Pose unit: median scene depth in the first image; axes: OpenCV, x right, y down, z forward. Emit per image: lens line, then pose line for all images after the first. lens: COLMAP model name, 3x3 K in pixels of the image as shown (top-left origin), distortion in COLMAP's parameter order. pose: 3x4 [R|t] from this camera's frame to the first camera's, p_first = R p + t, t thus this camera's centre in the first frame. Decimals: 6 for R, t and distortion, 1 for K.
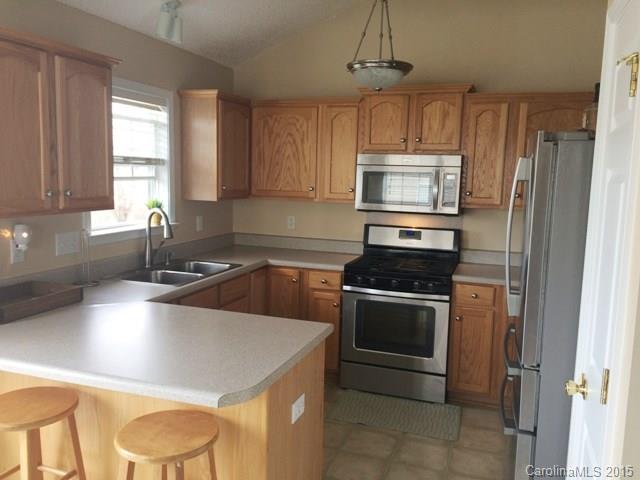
lens RADIAL K [[553.7, 0, 320.0], [0, 553.7, 240.0], [0, 0, 1]] dist [0.057594, -0.009503]
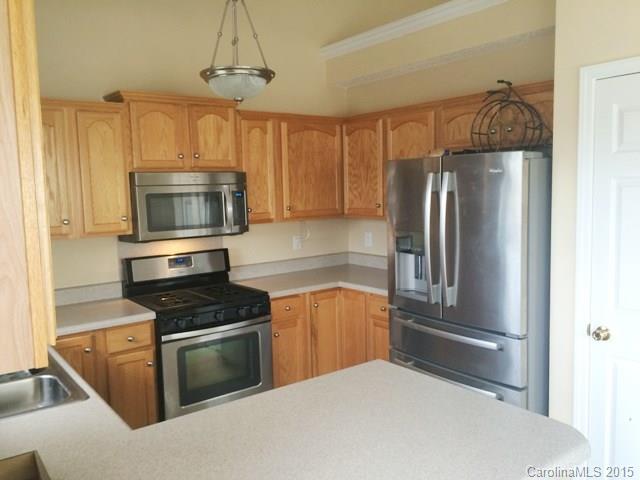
lens RADIAL K [[553.7, 0, 320.0], [0, 553.7, 240.0], [0, 0, 1]] dist [0.057594, -0.009503]
pose [[0.558862, -0.127144, 0.819456, -0.467597], [0.148161, 0.987585, 0.052186, -0.062886], [-0.815918, 0.092246, 0.570762, 0.335307]]
